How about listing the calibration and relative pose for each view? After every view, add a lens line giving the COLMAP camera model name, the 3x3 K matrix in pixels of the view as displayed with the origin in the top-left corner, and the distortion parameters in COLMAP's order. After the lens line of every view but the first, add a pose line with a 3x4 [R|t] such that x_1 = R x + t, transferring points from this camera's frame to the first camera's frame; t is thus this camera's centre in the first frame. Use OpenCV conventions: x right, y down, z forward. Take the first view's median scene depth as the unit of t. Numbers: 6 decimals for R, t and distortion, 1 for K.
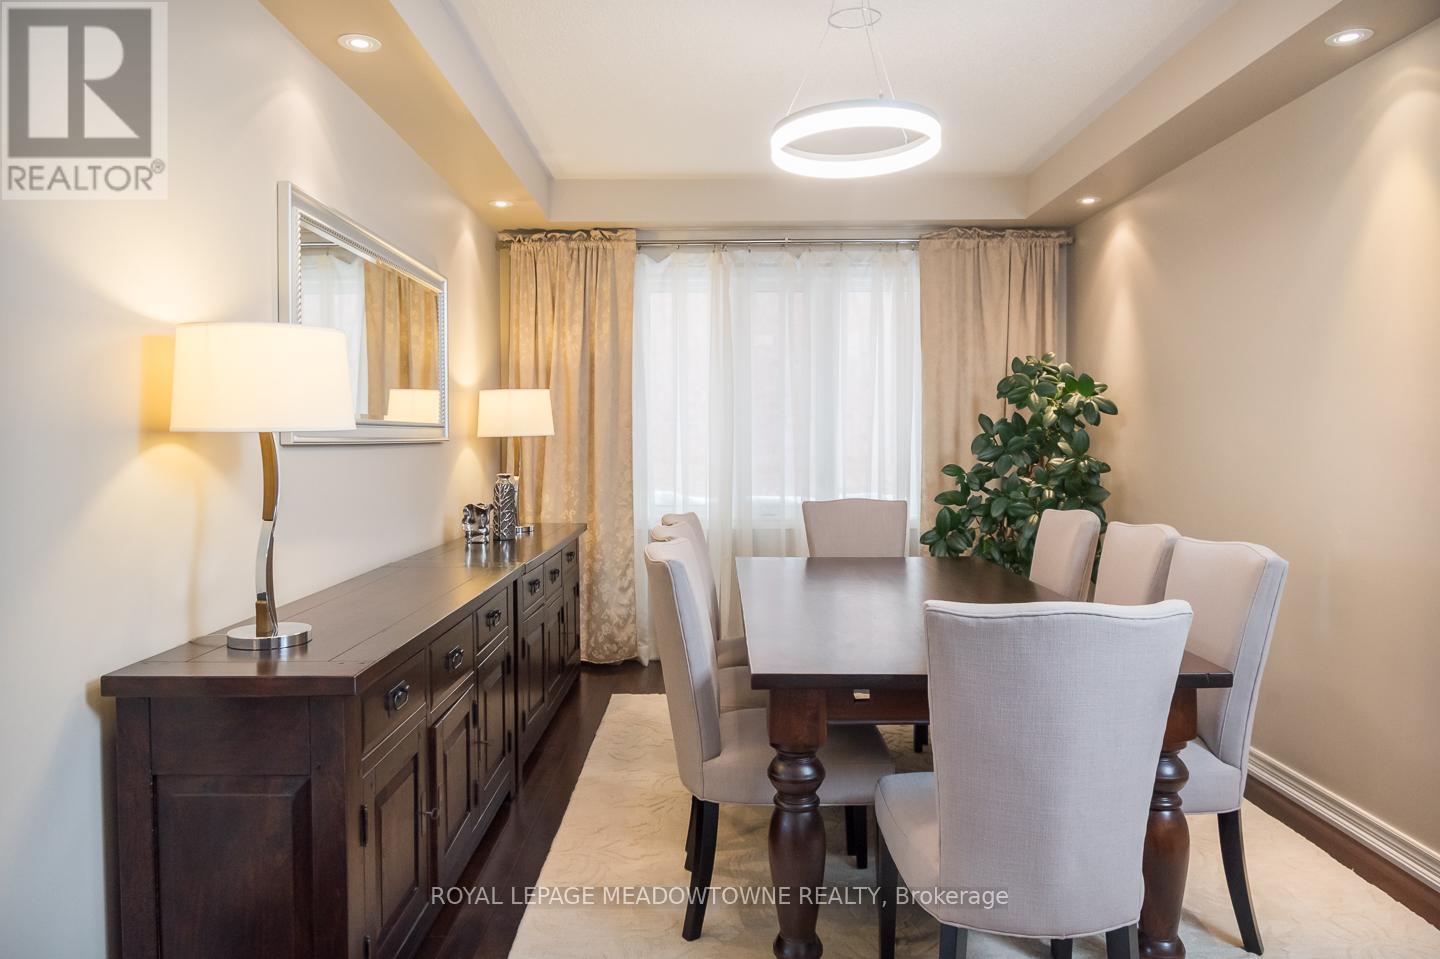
lens RADIAL K [[962.4, 0, 719.2], [0, 962.4, 449.8], [0, 0, 1]] dist [-0.004841, -0.000887]
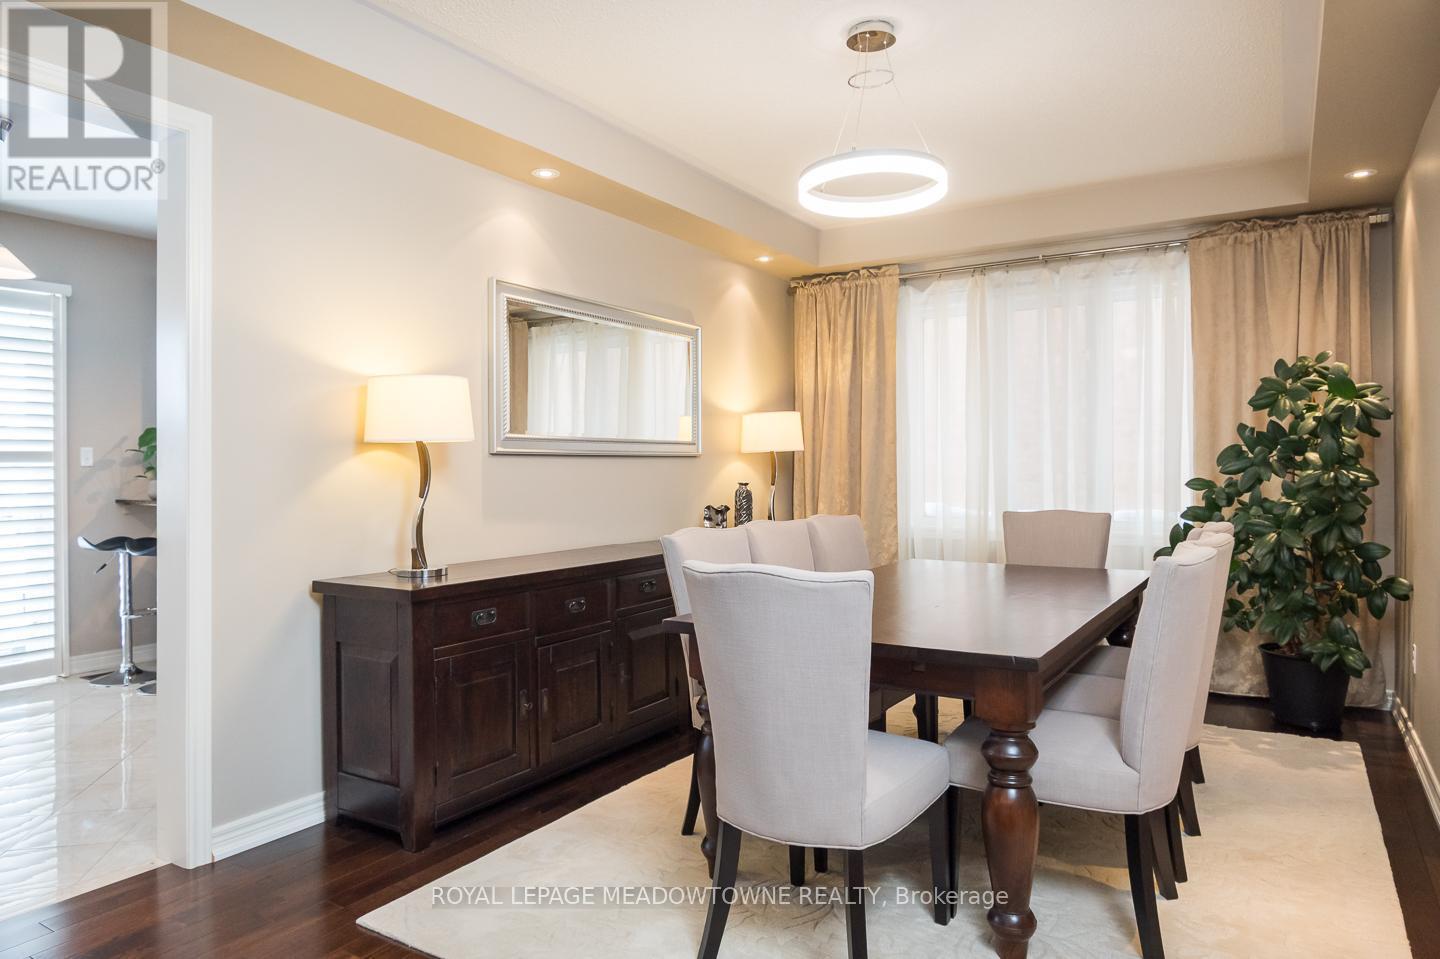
lens RADIAL K [[932.8, 0, 689.2], [0, 932.8, 456.2], [0, 0, 1]] dist [0.003768, -0.026953]
pose [[0.838348, -0.006658, -0.545095, 0.295102], [-0.004764, 0.999798, -0.019538, 0.012903], [0.545115, 0.018977, 0.838147, -0.022903]]
